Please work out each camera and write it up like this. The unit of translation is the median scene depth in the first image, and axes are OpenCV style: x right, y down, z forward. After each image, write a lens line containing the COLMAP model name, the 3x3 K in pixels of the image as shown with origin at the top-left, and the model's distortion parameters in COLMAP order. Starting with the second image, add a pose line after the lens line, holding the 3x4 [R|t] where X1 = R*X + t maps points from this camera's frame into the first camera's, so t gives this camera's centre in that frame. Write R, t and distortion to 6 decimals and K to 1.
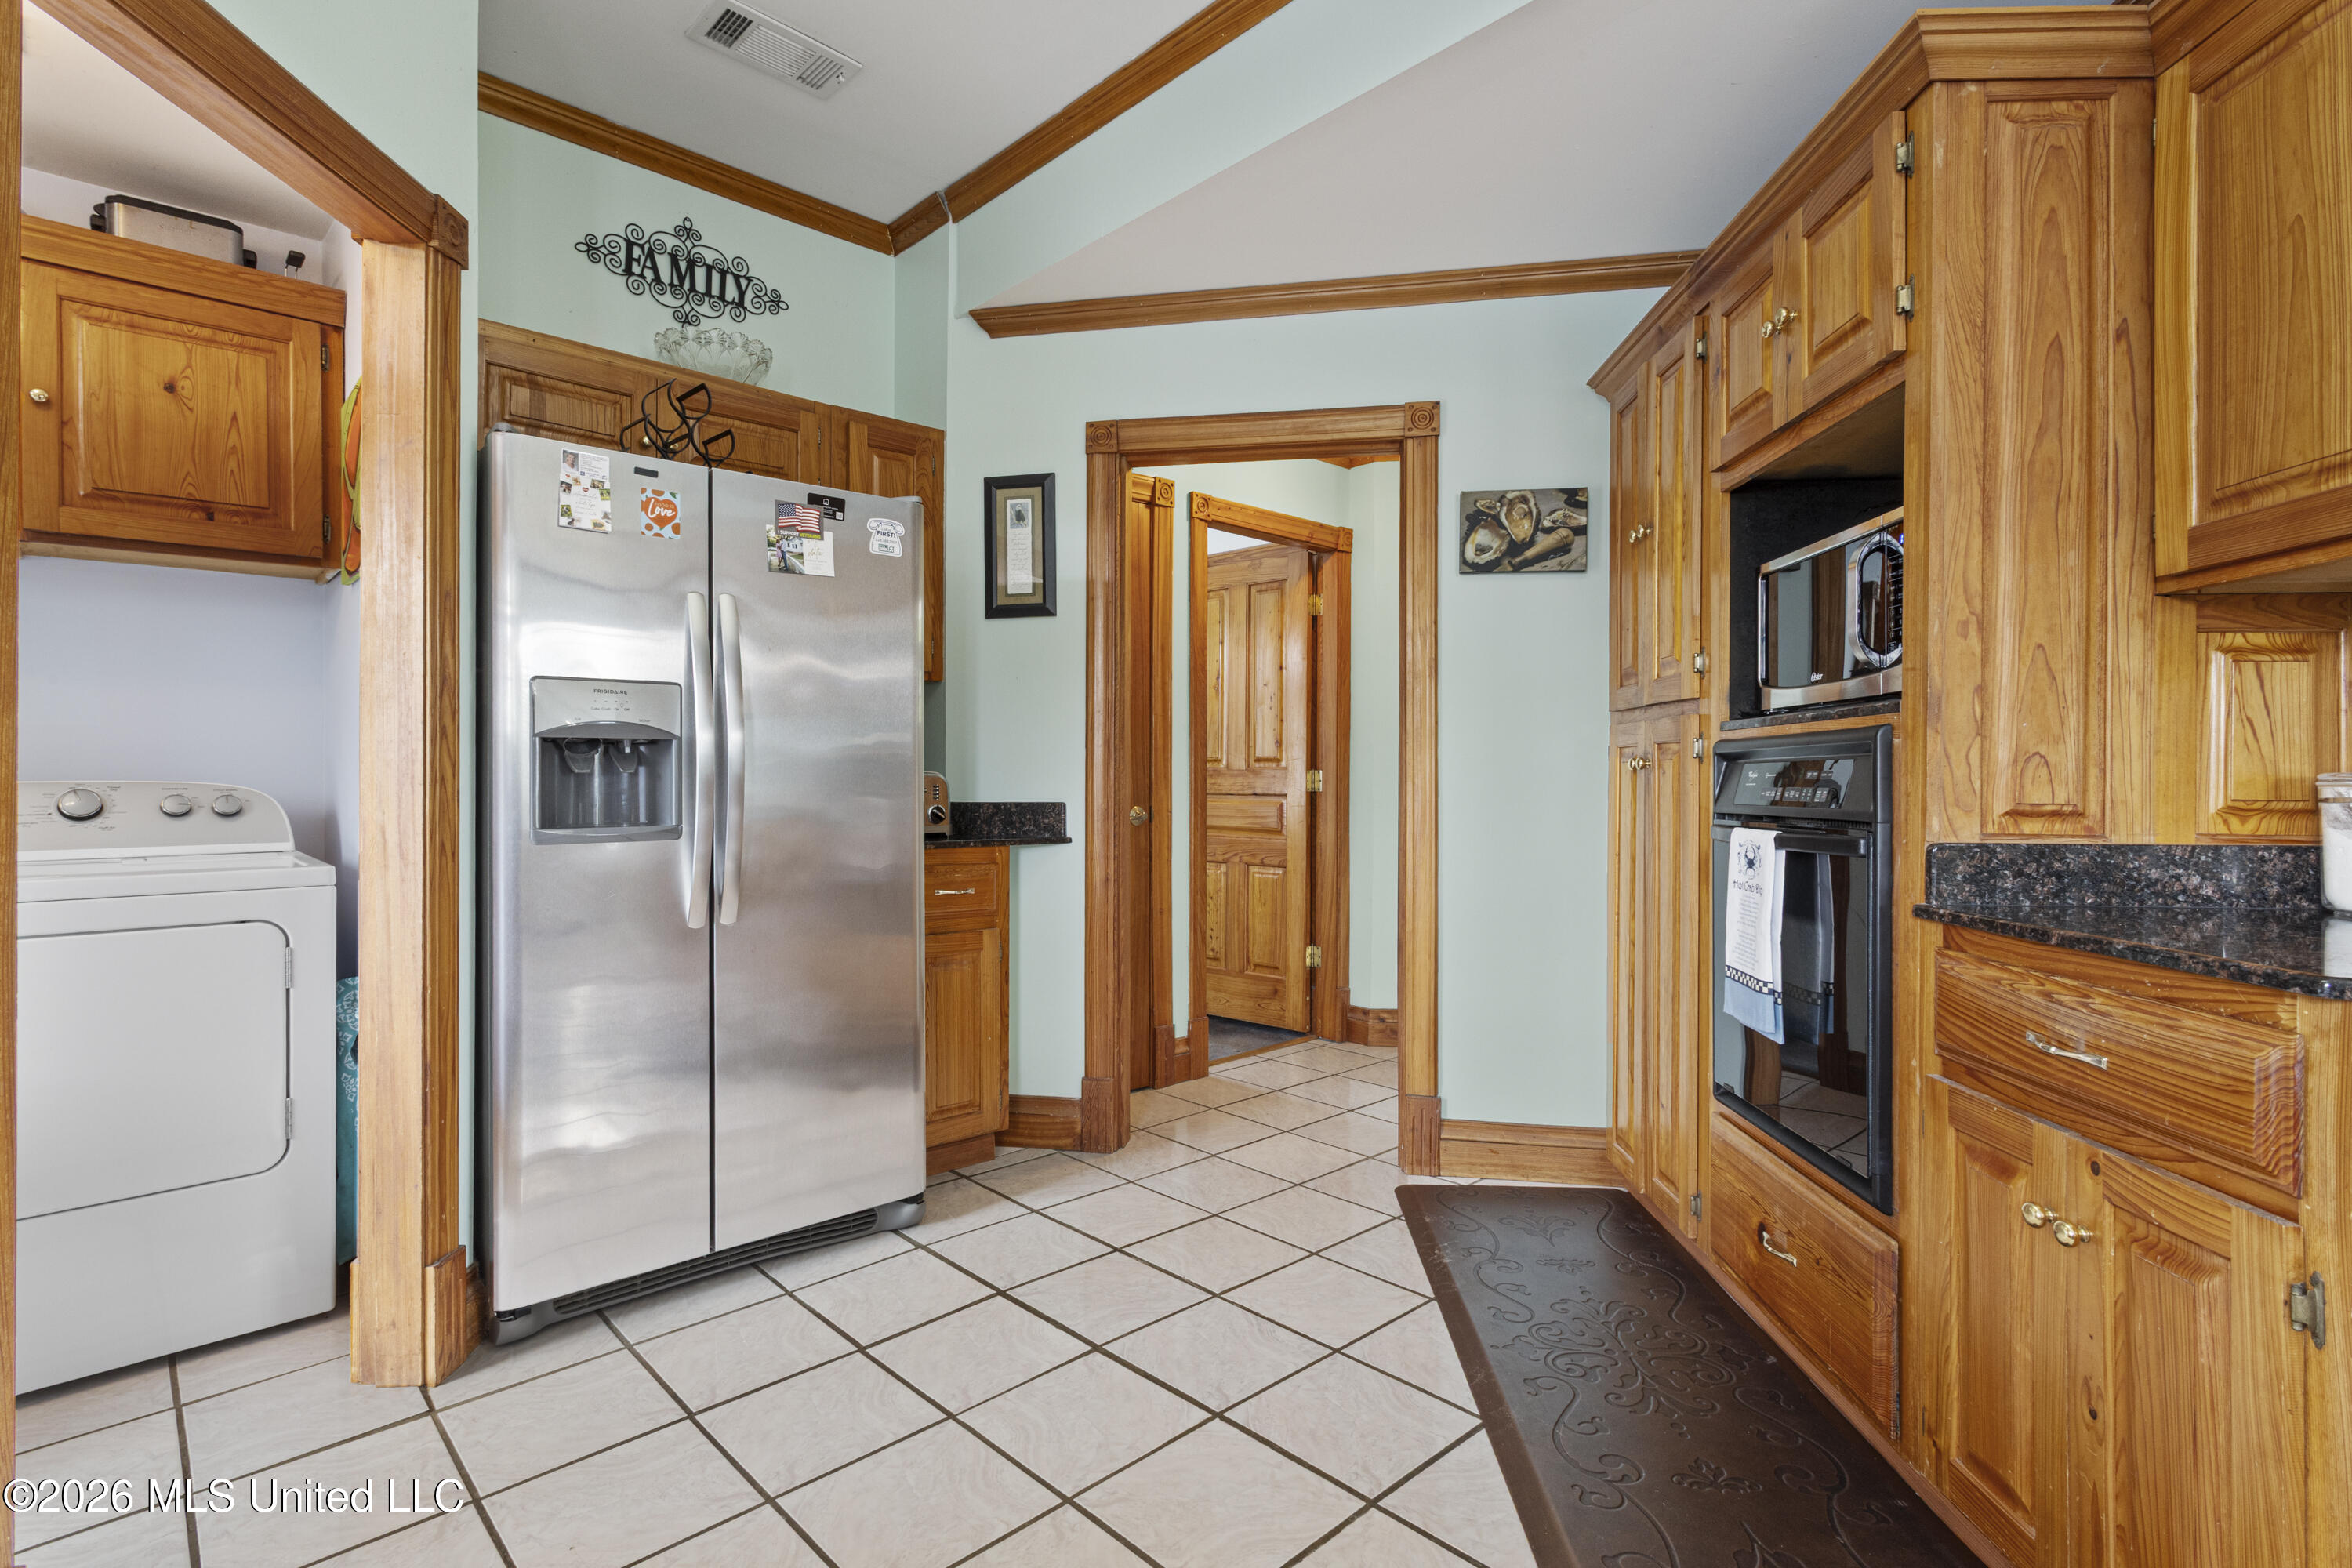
lens RADIAL K [[1103.7, 0, 1176.0], [0, 1103.7, 784.0], [0, 0, 1]] dist [0.001803, 0.000803]
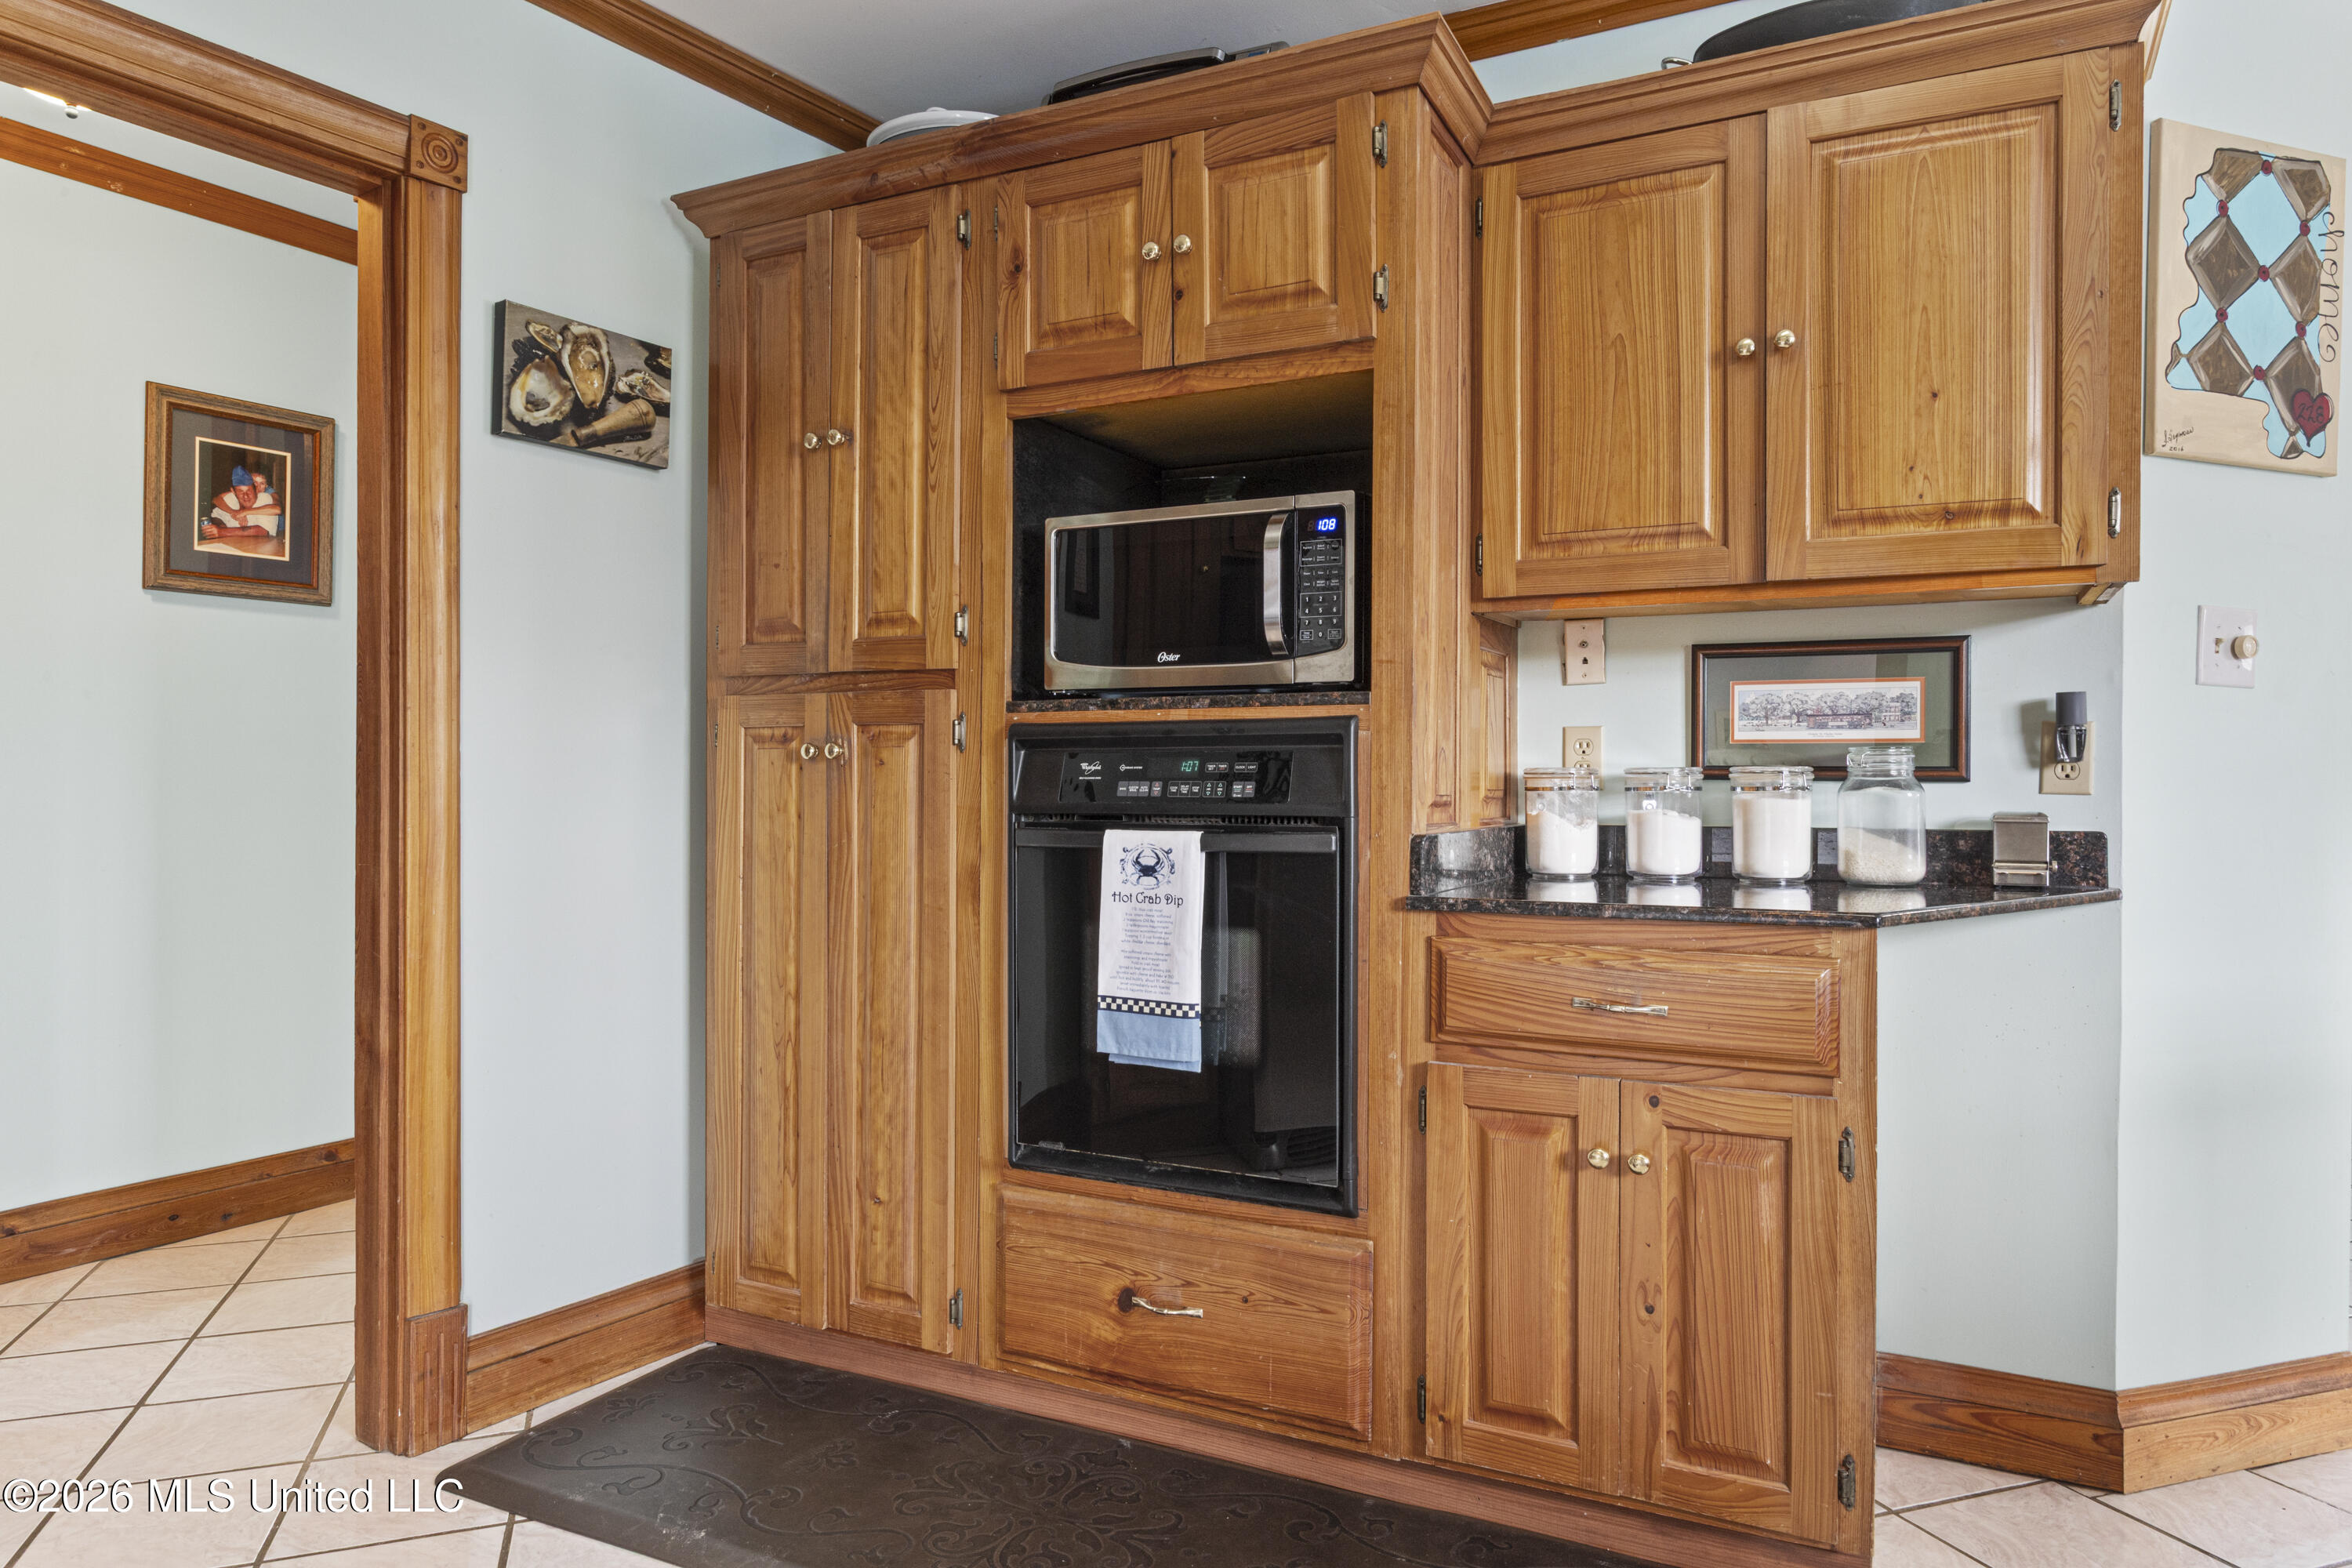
lens RADIAL K [[1455.5, 0, 1176.0], [0, 1455.5, 784.0], [0, 0, 1]] dist [-0.001123, 0.001450]
pose [[0.416411, -0.008799, 0.909134, -0.324798], [0.003917, 0.999961, 0.007885, -0.002640], [-0.909168, 0.000278, 0.416430, 0.333828]]
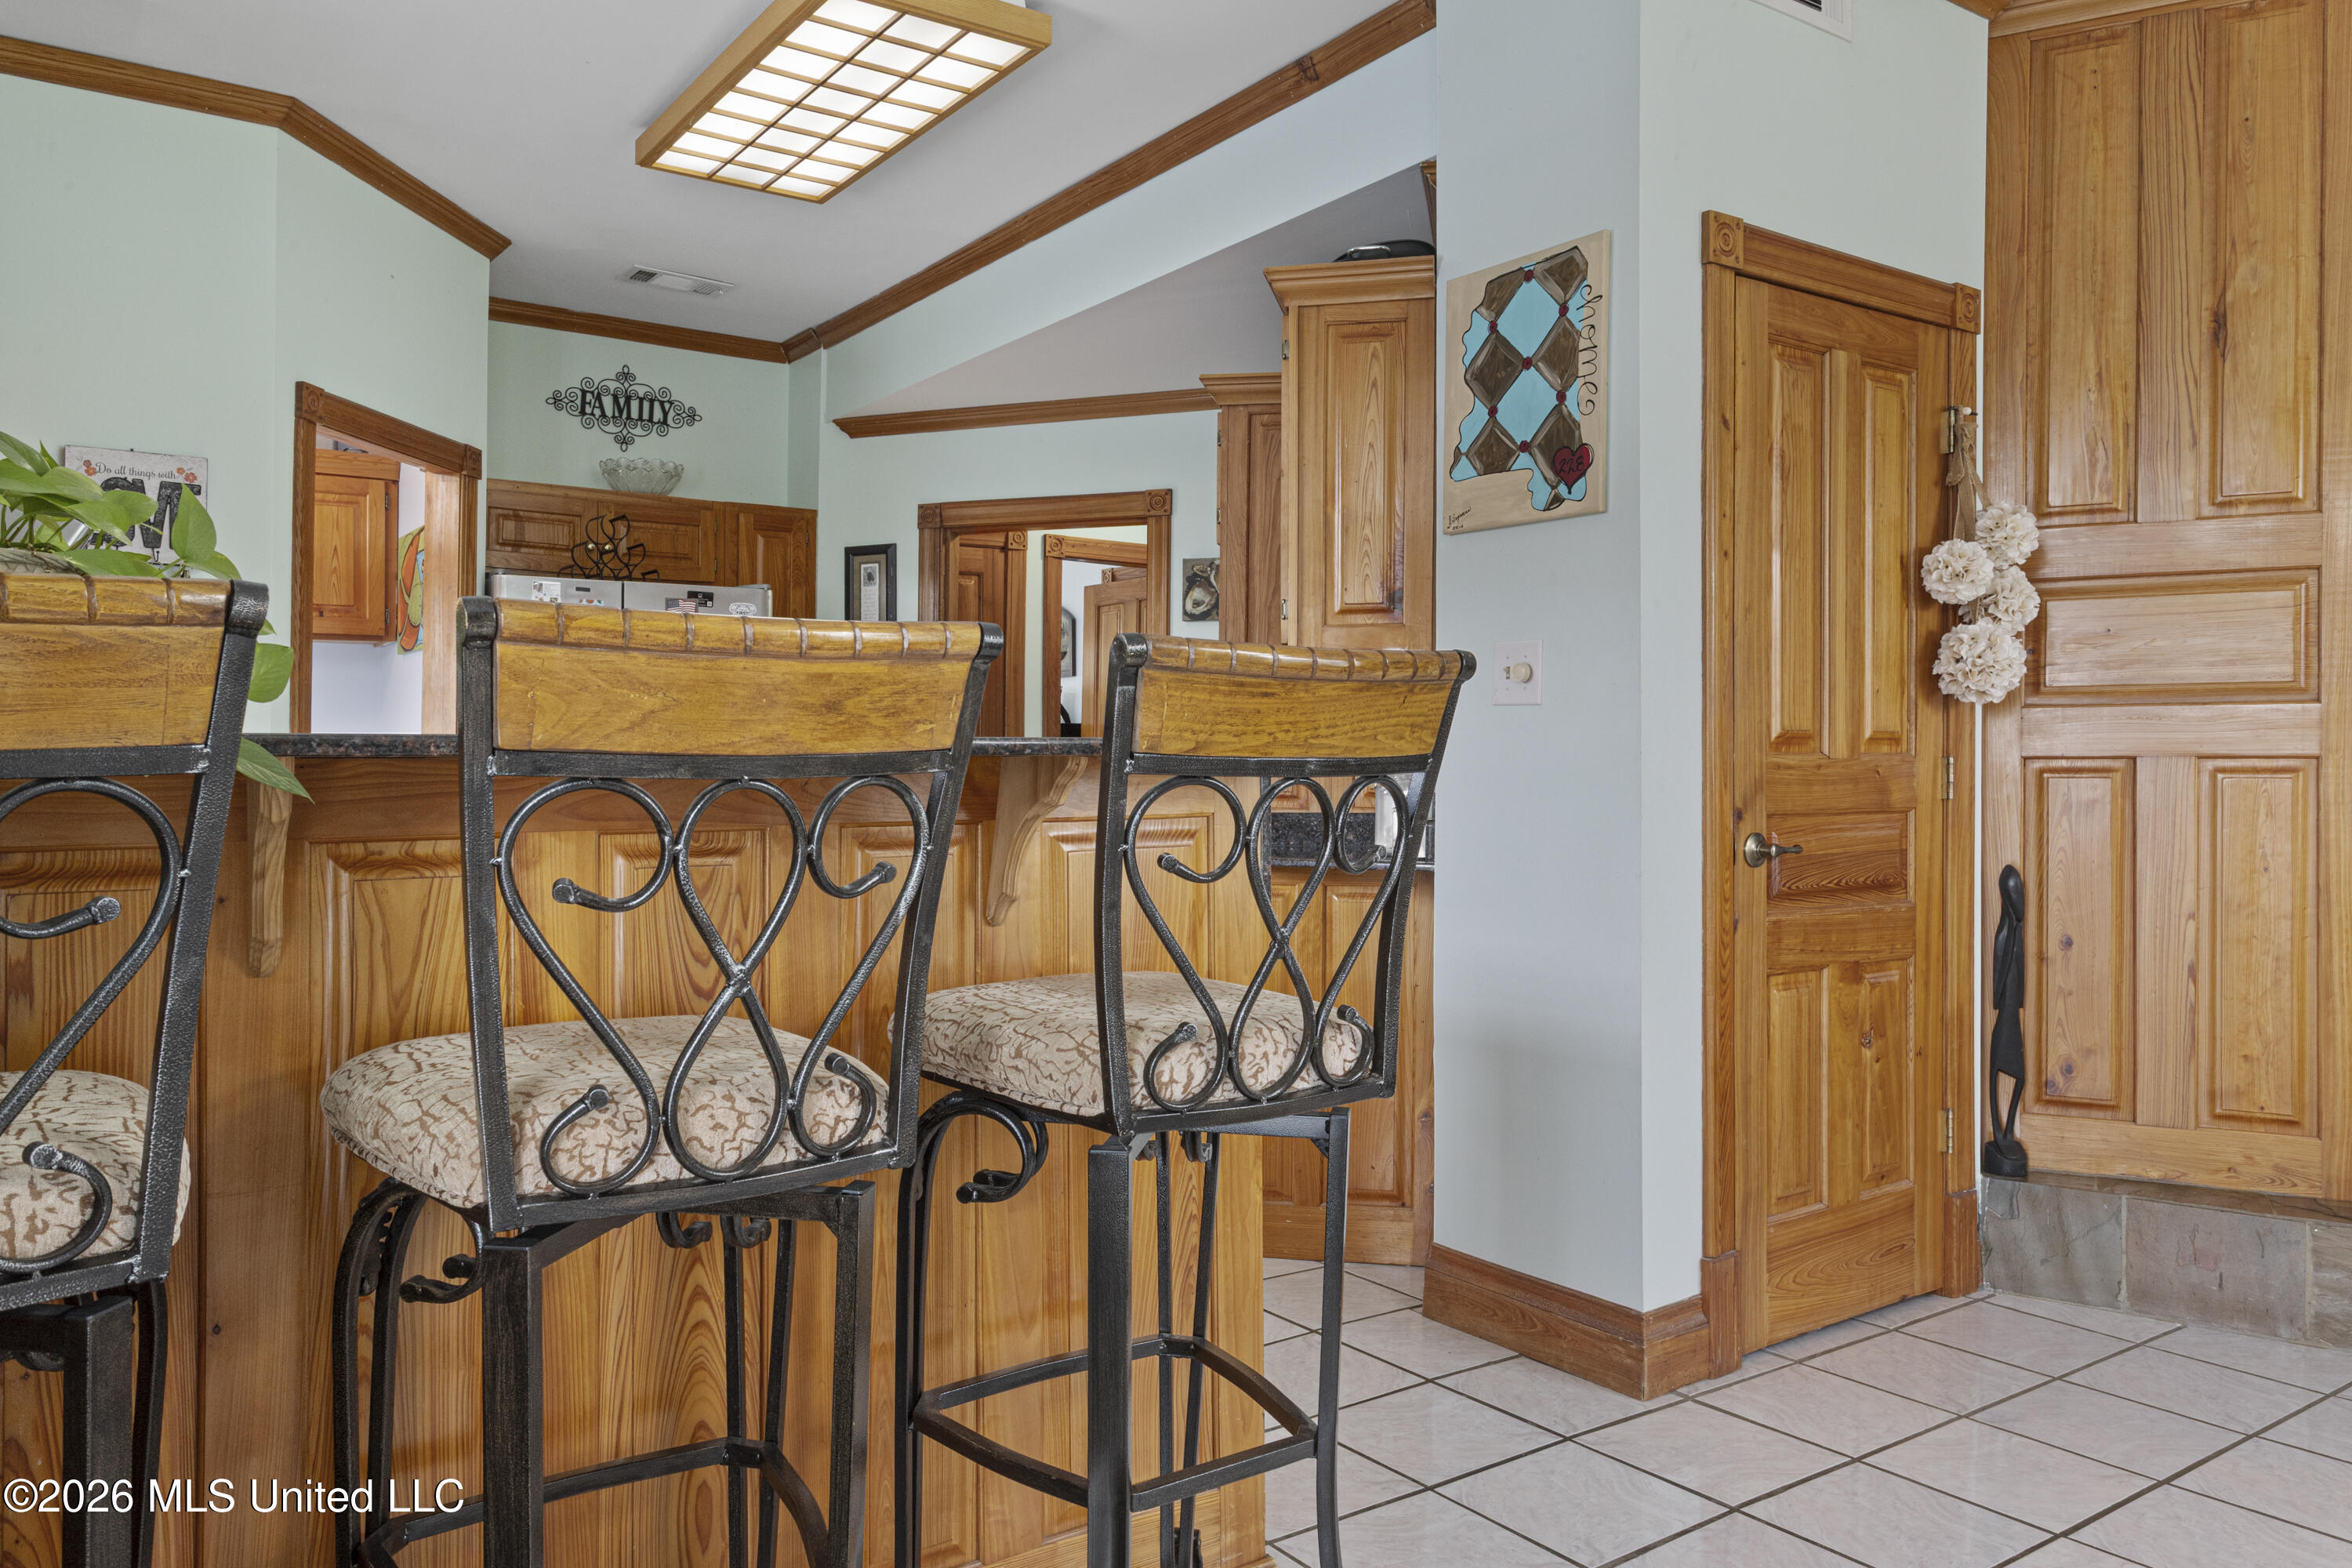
lens RADIAL K [[1654.1, 0, 1182.7], [0, 1654.1, 740.4], [0, 0, 1]] dist [0.023274, 0.000002]
pose [[0.989679, -0.007442, -0.143107, 0.544911], [0.003064, 0.999521, -0.030786, 0.009289], [0.143267, 0.030030, 0.989228, -0.940318]]
